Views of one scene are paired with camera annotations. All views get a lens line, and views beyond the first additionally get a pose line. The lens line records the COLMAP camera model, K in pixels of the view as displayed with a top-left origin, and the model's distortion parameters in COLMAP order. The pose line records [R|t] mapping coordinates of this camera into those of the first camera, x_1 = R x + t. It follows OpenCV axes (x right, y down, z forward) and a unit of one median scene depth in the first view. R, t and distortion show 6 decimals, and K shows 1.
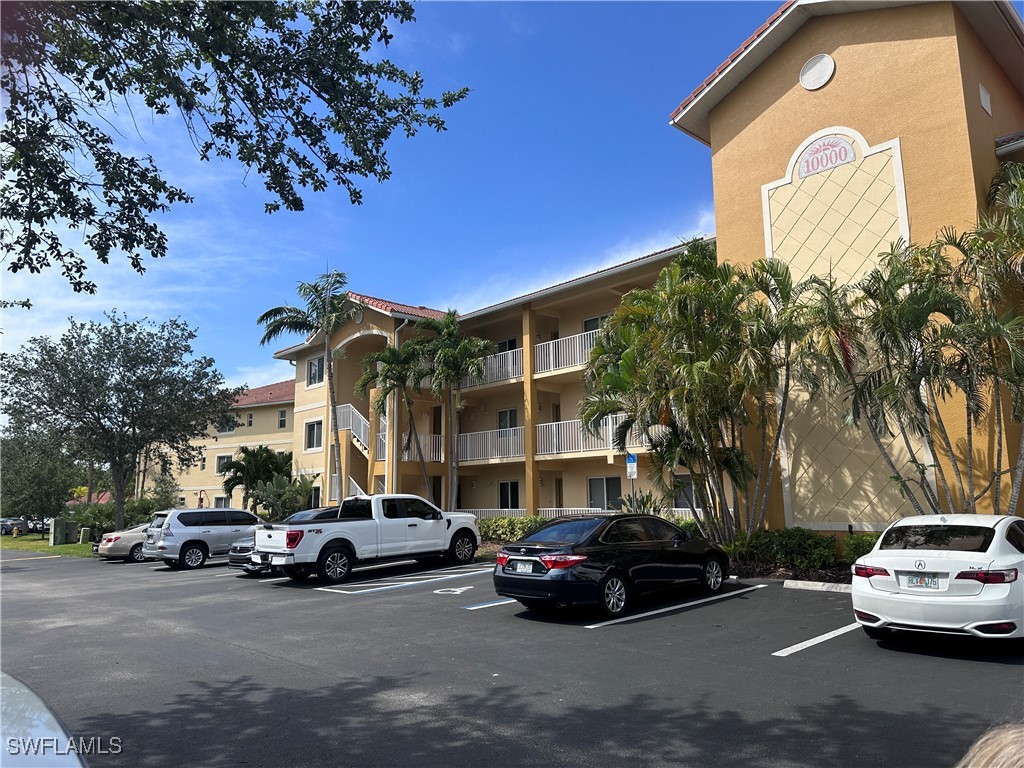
lens RADIAL K [[709.9, 0, 512.0], [0, 709.9, 384.0], [0, 0, 1]] dist [0.096561, -0.124501]
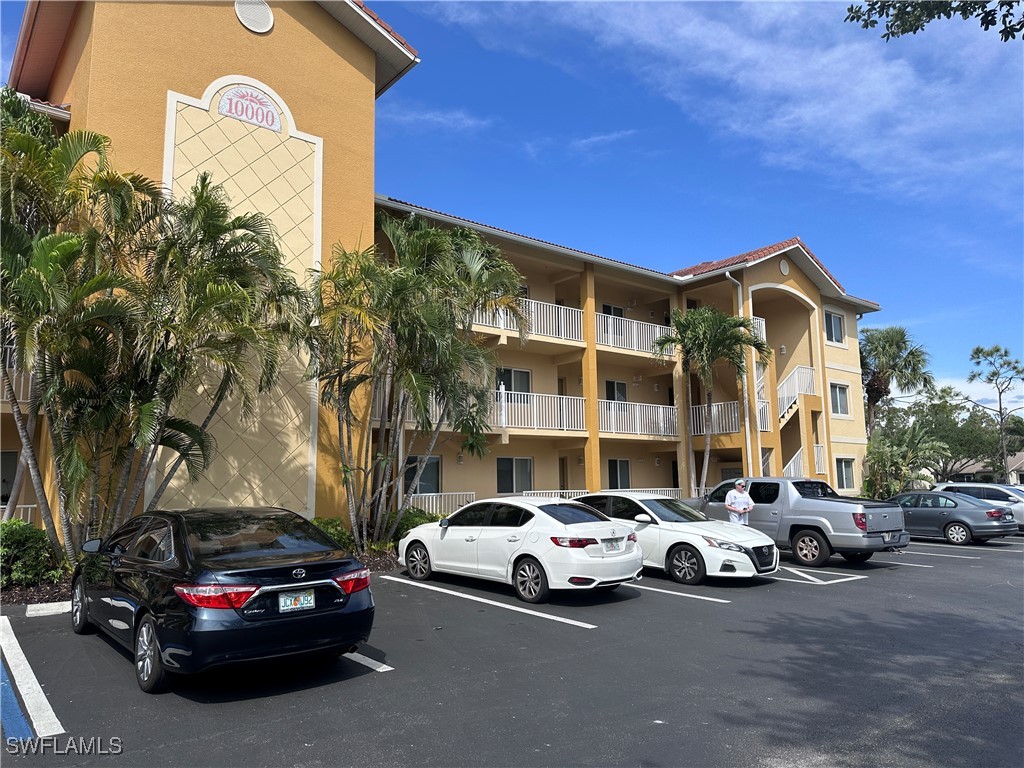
lens RADIAL K [[711.3, 0, 514.8], [0, 711.3, 393.3], [0, 0, 1]] dist [0.006001, -0.000858]
pose [[0.055563, 0.142828, 0.988187, -0.402555], [-0.147325, 0.980055, -0.133369, 0.109979], [-0.987526, -0.138174, 0.075497, 0.605908]]
